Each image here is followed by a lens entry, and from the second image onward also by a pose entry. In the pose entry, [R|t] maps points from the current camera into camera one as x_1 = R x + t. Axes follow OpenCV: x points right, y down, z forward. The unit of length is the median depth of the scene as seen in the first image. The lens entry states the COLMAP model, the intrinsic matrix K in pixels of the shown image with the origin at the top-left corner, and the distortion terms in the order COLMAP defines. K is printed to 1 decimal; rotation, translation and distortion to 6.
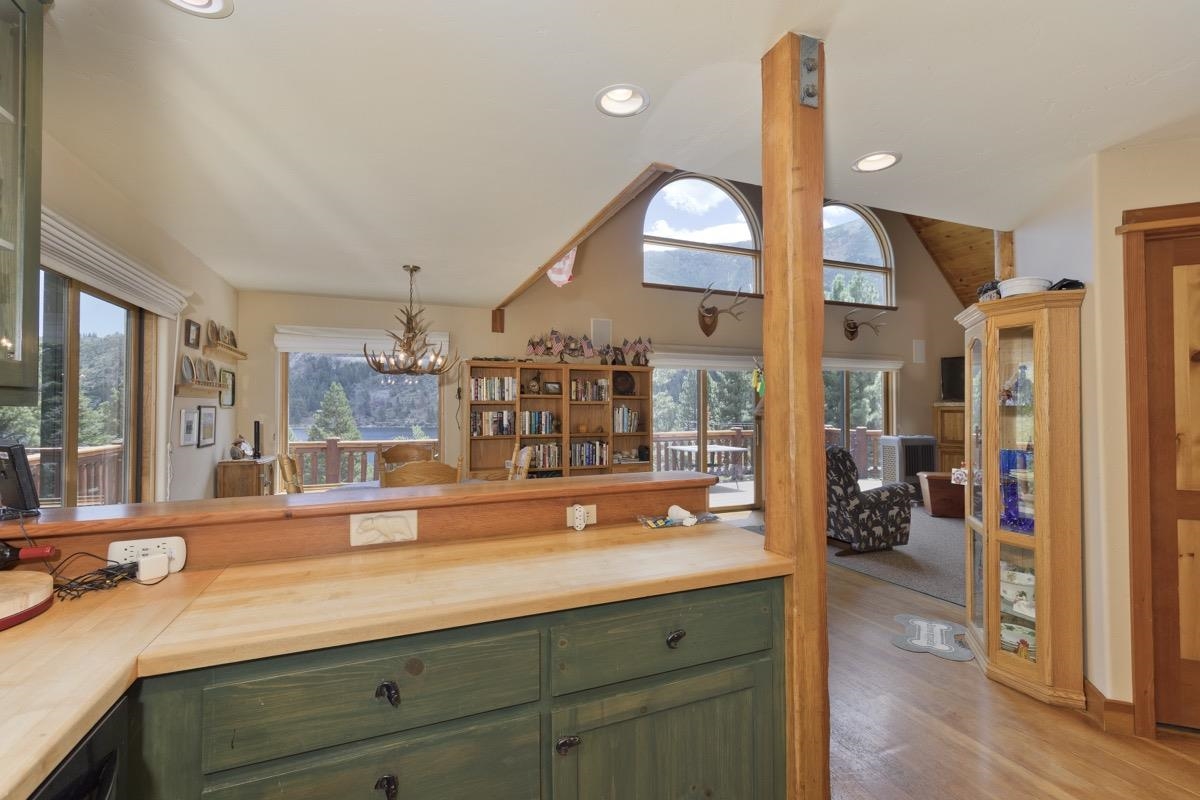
lens RADIAL K [[538.0, 0, 615.3], [0, 538.0, 406.1], [0, 0, 1]] dist [0.011643, -0.002964]
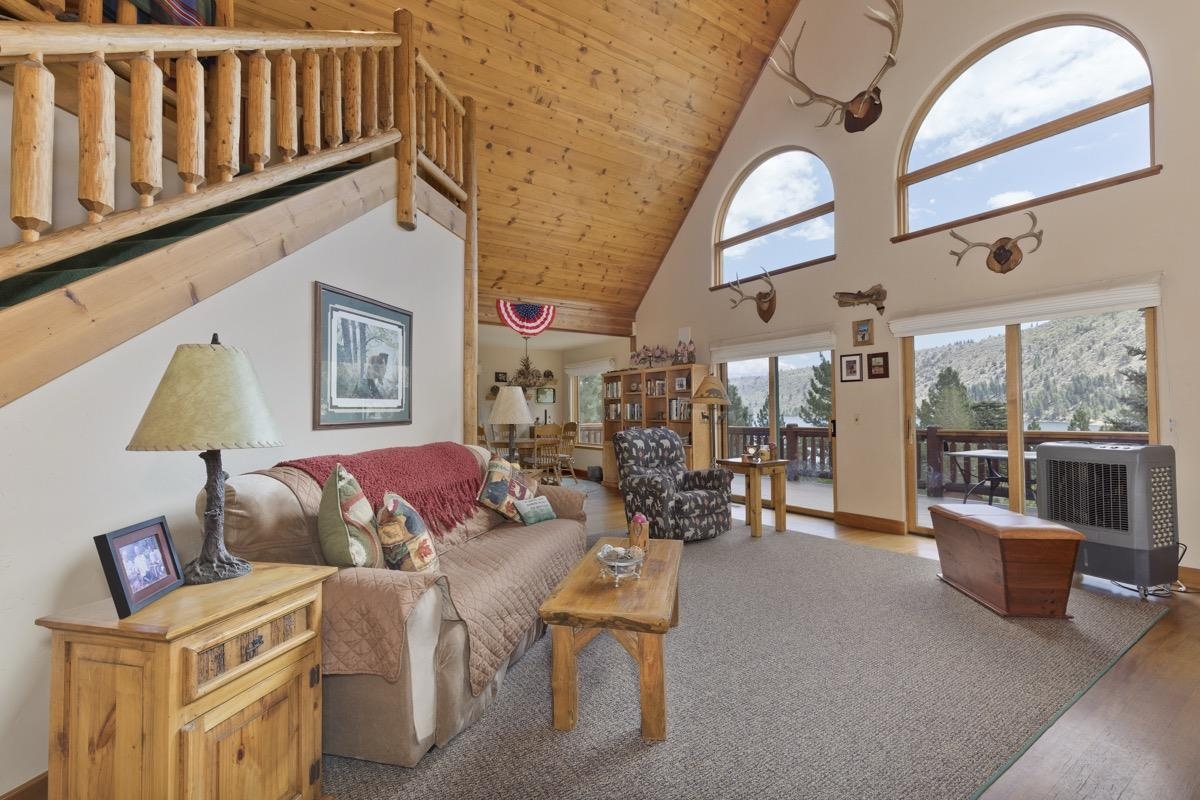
lens RADIAL K [[538.0, 0, 600.3], [0, 538.0, 401.2], [0, 0, 1]] dist [0.011643, -0.002964]
pose [[0.188021, -0.017680, -0.982006, 1.268905], [0.017340, 0.999742, -0.014679, 0.023031], [0.982012, -0.014268, 0.188279, 0.631409]]
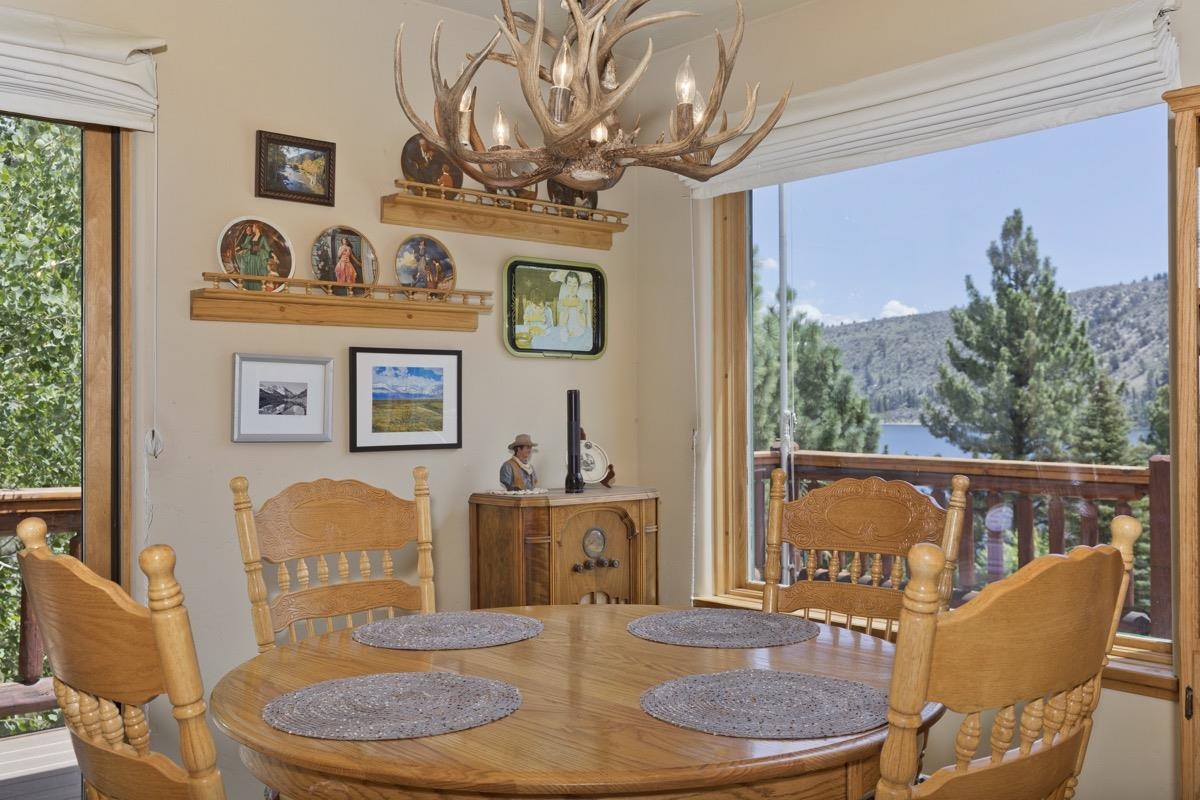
lens RADIAL K [[1132.7, 0, 602.7], [0, 1132.7, 409.6], [0, 0, 1]] dist [0.017752, 0.000000]
pose [[0.331196, 0.001835, -0.943560, 0.057554], [0.012127, 0.999907, 0.006201, 0.028253], [0.943484, -0.013496, 0.331143, 0.602002]]
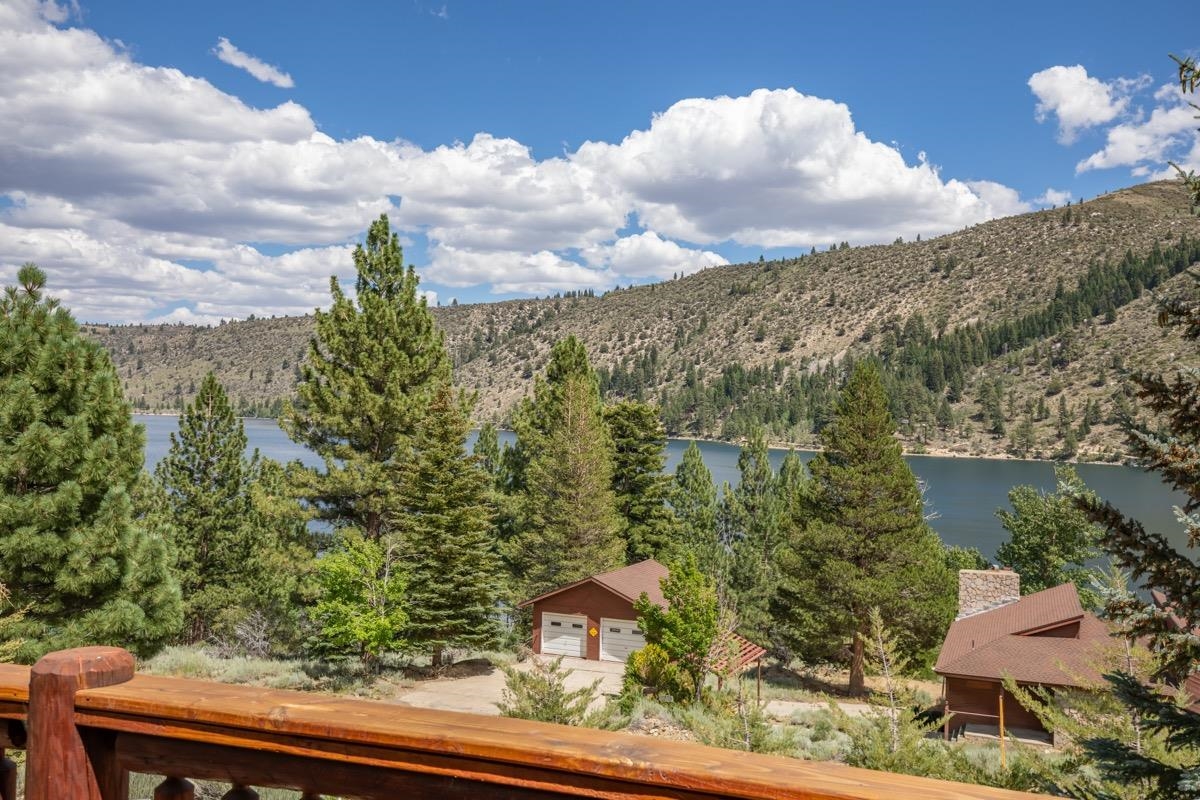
lens RADIAL K [[1132.7, 0, 608.3], [0, 1132.7, 398.0], [0, 0, 1]] dist [0.017752, 0.000000]
pose [[0.729553, 0.015971, -0.683737, 0.066361], [-0.025315, 0.999673, -0.003661, -0.028831], [0.683455, 0.019980, 0.729719, 1.422407]]
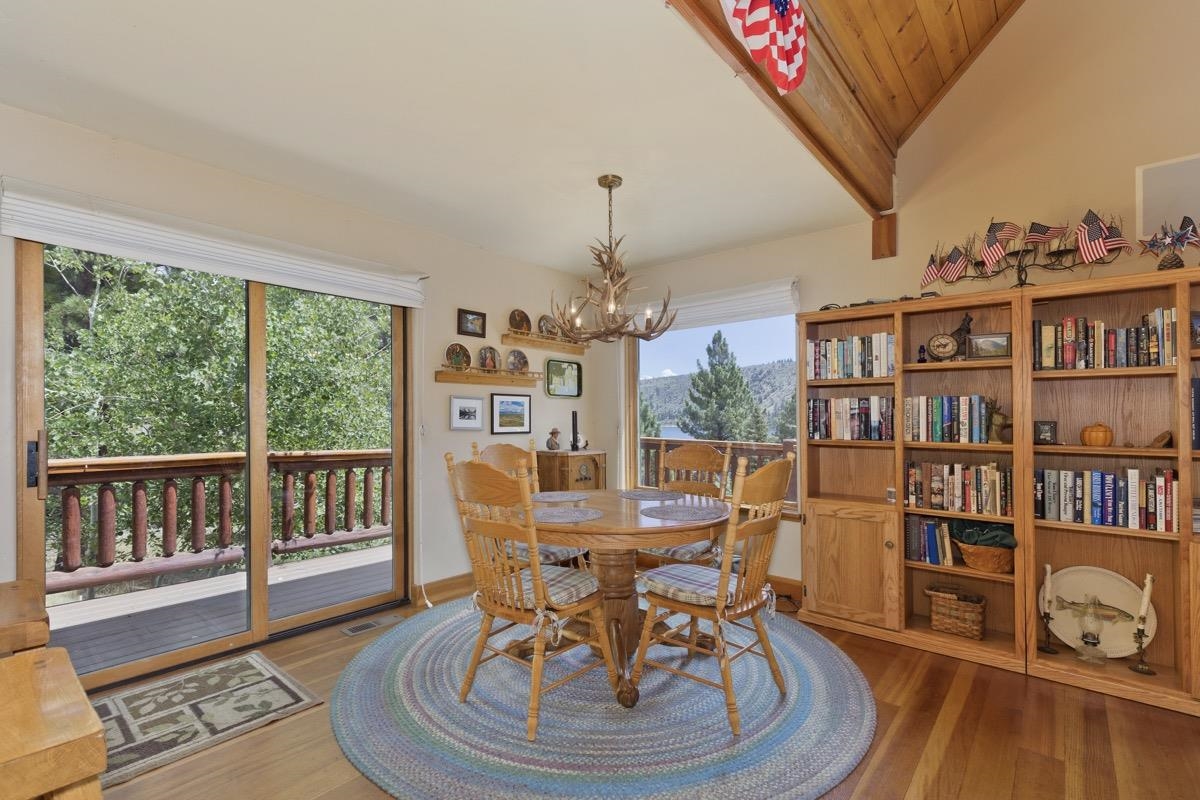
lens RADIAL K [[538.0, 0, 593.1], [0, 538.0, 411.1], [0, 0, 1]] dist [0.011643, -0.002964]
pose [[0.444777, -0.007210, -0.895612, 0.153833], [0.001440, 0.999972, -0.007335, 0.026864], [0.895640, 0.001973, 0.444775, 0.482562]]
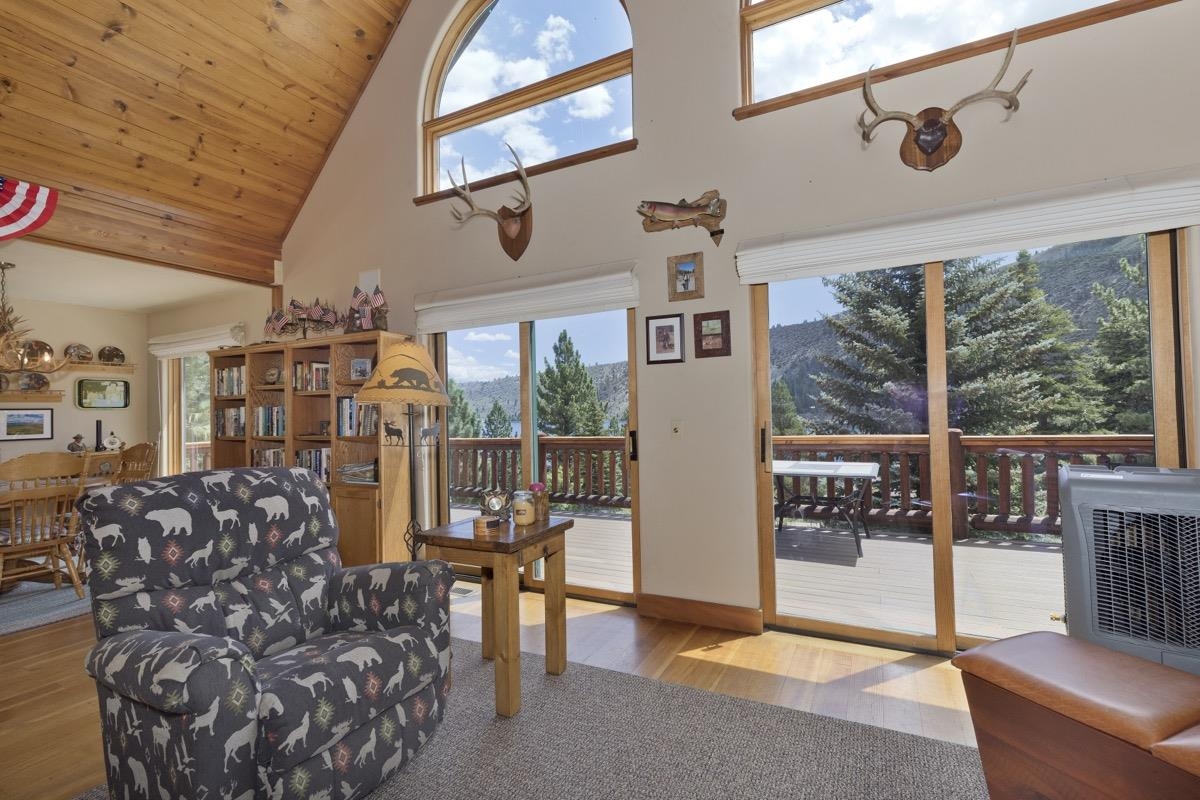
lens RADIAL K [[538.0, 0, 602.4], [0, 538.0, 397.5], [0, 0, 1]] dist [0.011643, -0.002964]
pose [[0.635893, -0.033553, -0.771047, 0.769291], [0.027600, 0.999404, -0.020728, 0.025822], [0.771283, -0.008100, 0.636440, 0.865592]]
